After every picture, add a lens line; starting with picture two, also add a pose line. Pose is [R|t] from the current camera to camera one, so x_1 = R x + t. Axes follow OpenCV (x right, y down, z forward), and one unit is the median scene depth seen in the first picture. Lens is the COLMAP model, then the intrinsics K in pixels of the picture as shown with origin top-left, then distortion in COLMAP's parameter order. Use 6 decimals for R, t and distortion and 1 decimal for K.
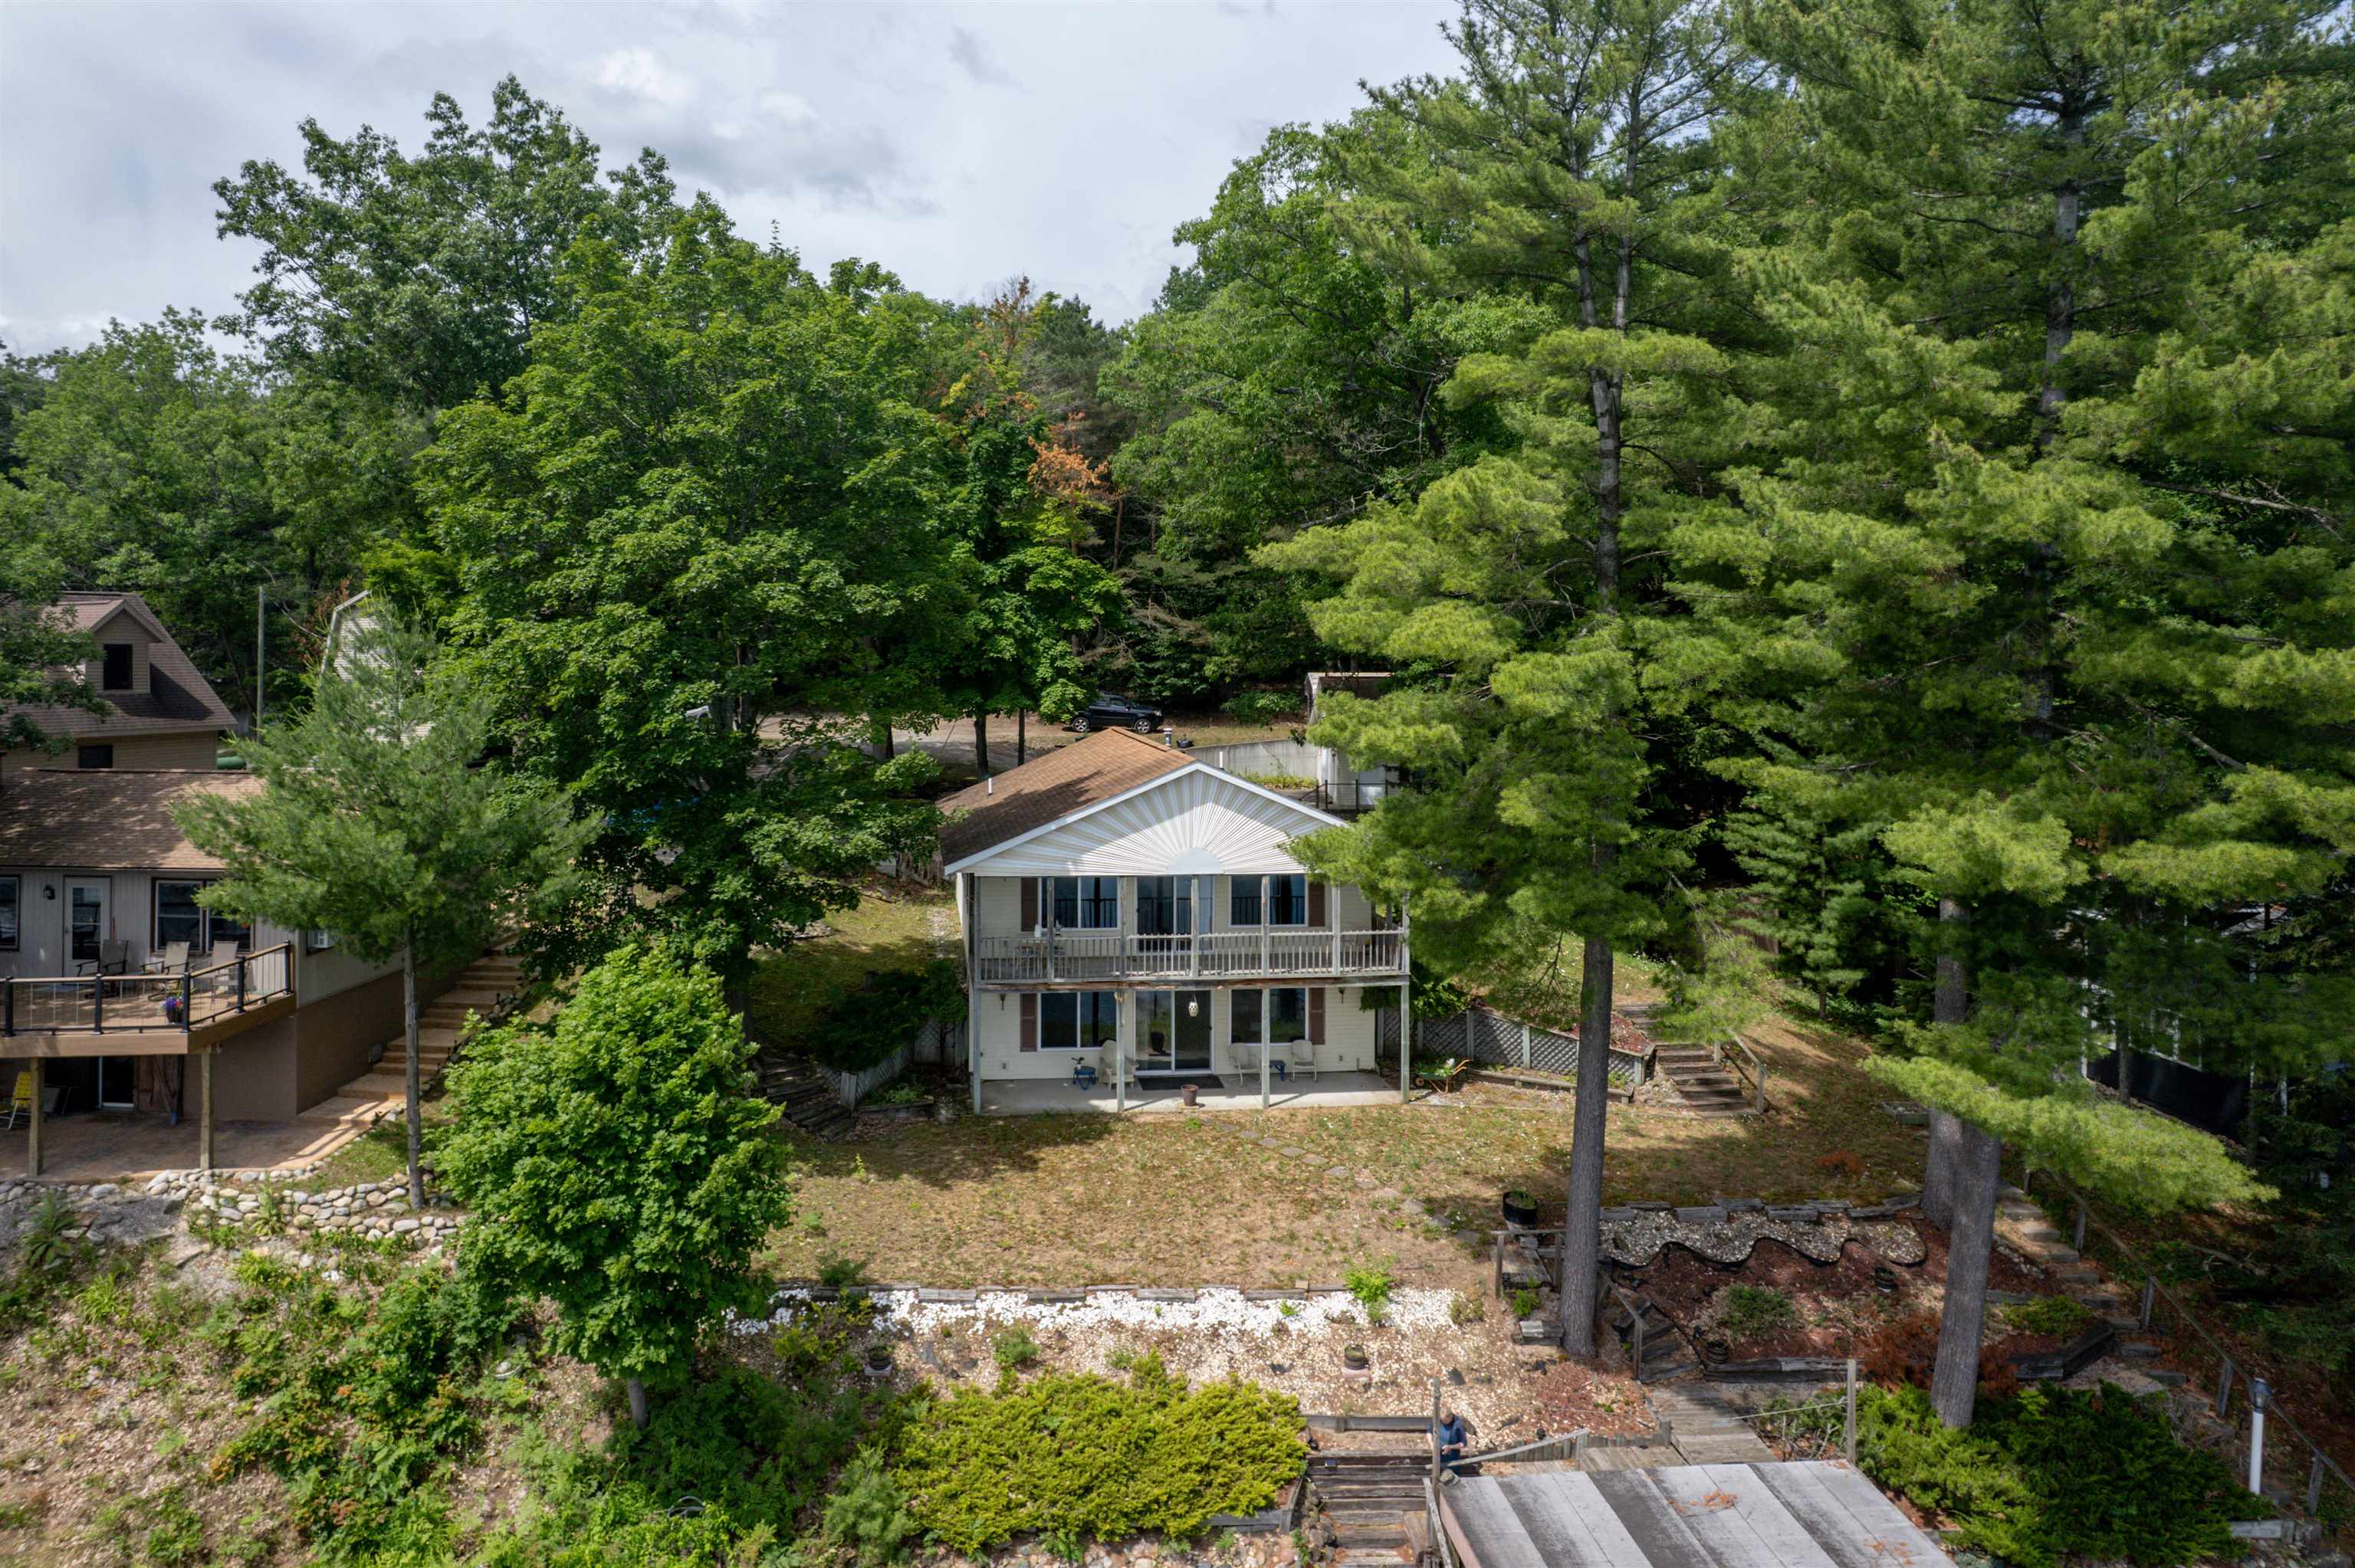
lens RADIAL K [[1564.6, 0, 1116.9], [0, 1564.6, 689.3], [0, 0, 1]] dist [-0.058893, 0.033610]
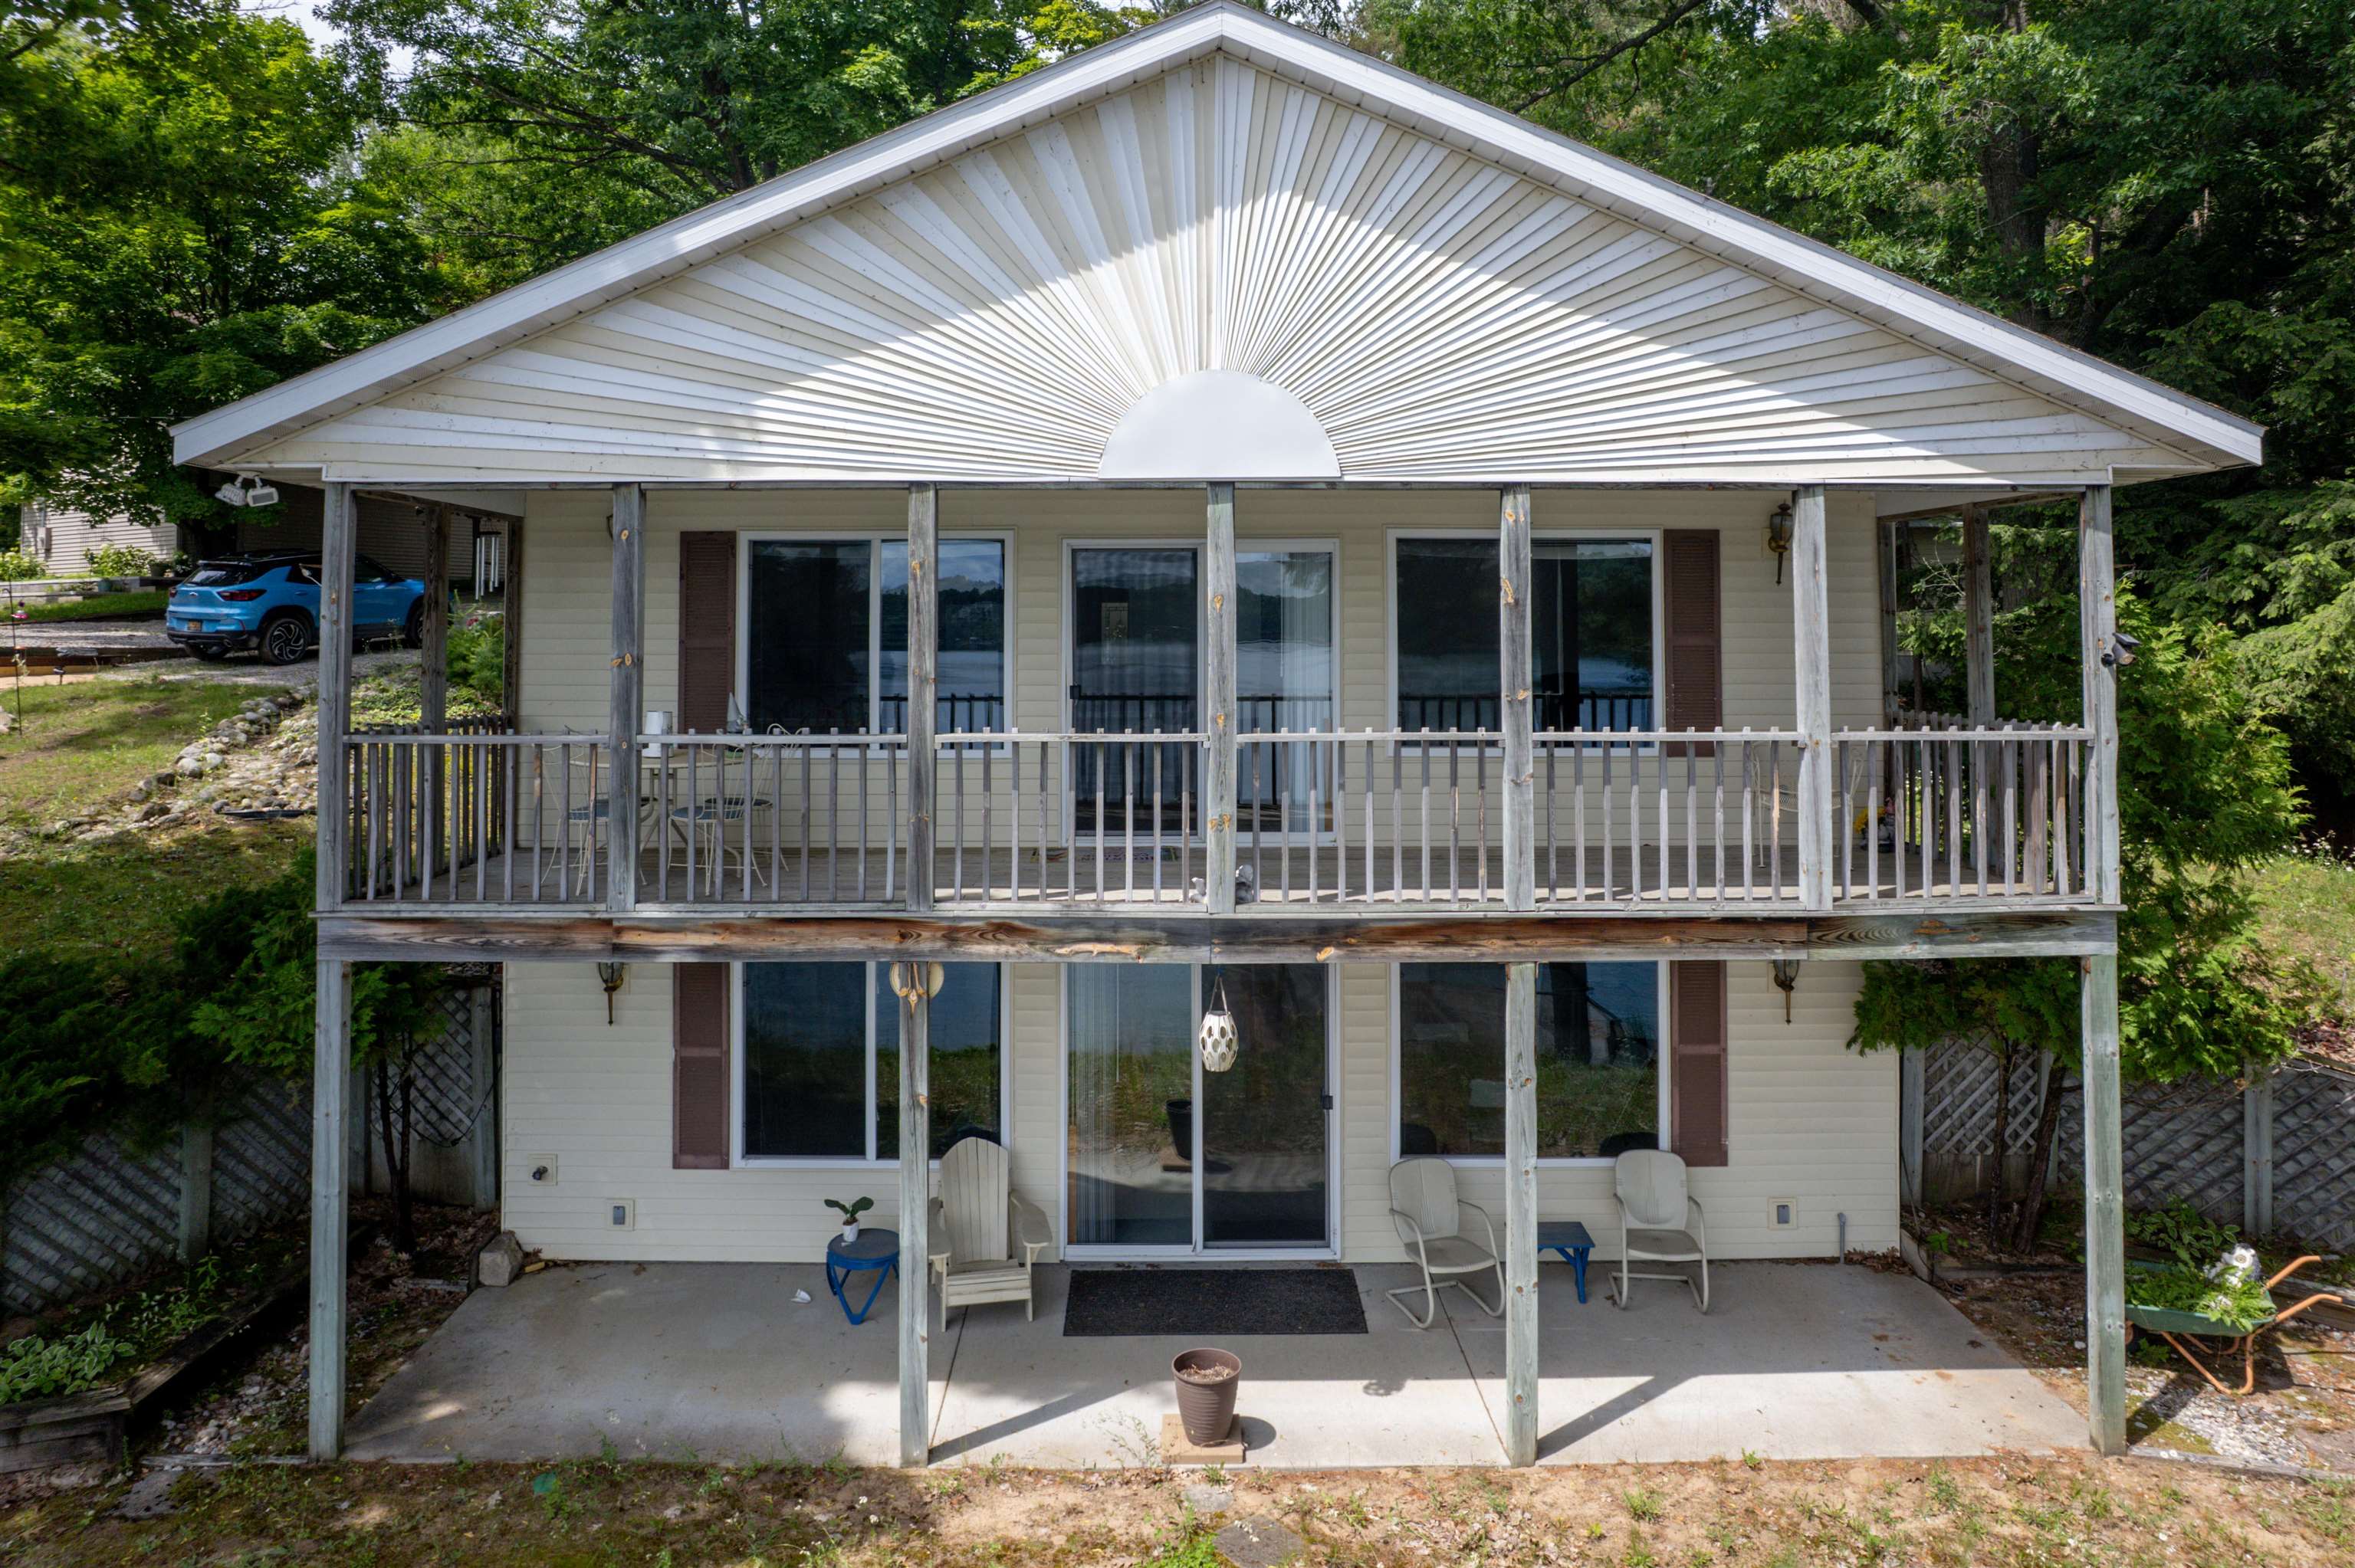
lens RADIAL K [[1564.6, 0, 1203.3], [0, 1564.6, 603.5], [0, 0, 1]] dist [-0.058893, 0.033610]
pose [[0.996210, 0.000692, -0.086972, 0.068409], [-0.005239, 0.998630, -0.052060, 0.152337], [0.086817, 0.052319, 0.994850, 0.769934]]
